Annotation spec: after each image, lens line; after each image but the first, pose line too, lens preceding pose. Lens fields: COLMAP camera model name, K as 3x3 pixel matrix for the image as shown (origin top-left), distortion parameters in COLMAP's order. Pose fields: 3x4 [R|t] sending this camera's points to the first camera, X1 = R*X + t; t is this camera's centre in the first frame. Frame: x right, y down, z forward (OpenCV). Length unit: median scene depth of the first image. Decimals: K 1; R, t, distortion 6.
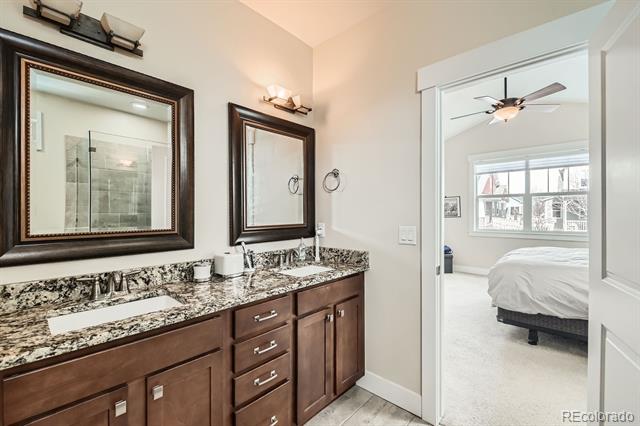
lens RADIAL K [[277.8, 0, 323.6], [0, 277.8, 214.9], [0, 0, 1]] dist [-0.000057, -0.000464]
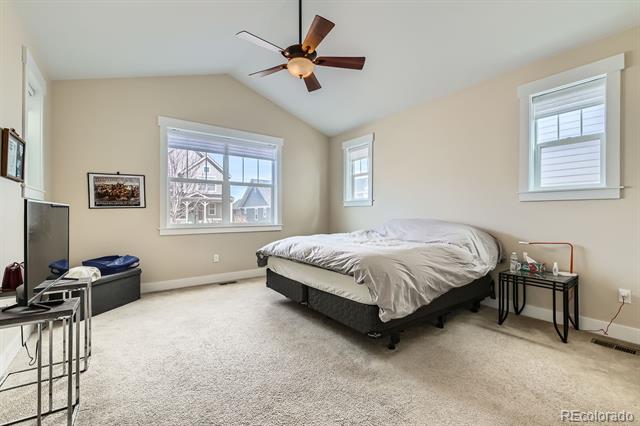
lens RADIAL K [[277.8, 0, 323.6], [0, 277.8, 214.9], [0, 0, 1]] dist [-0.000057, -0.000464]
pose [[0.211968, -0.003354, 0.977271, -0.062071], [0.002690, 0.999992, 0.002848, 0.029483], [-0.977273, 0.002025, 0.211975, 0.527461]]
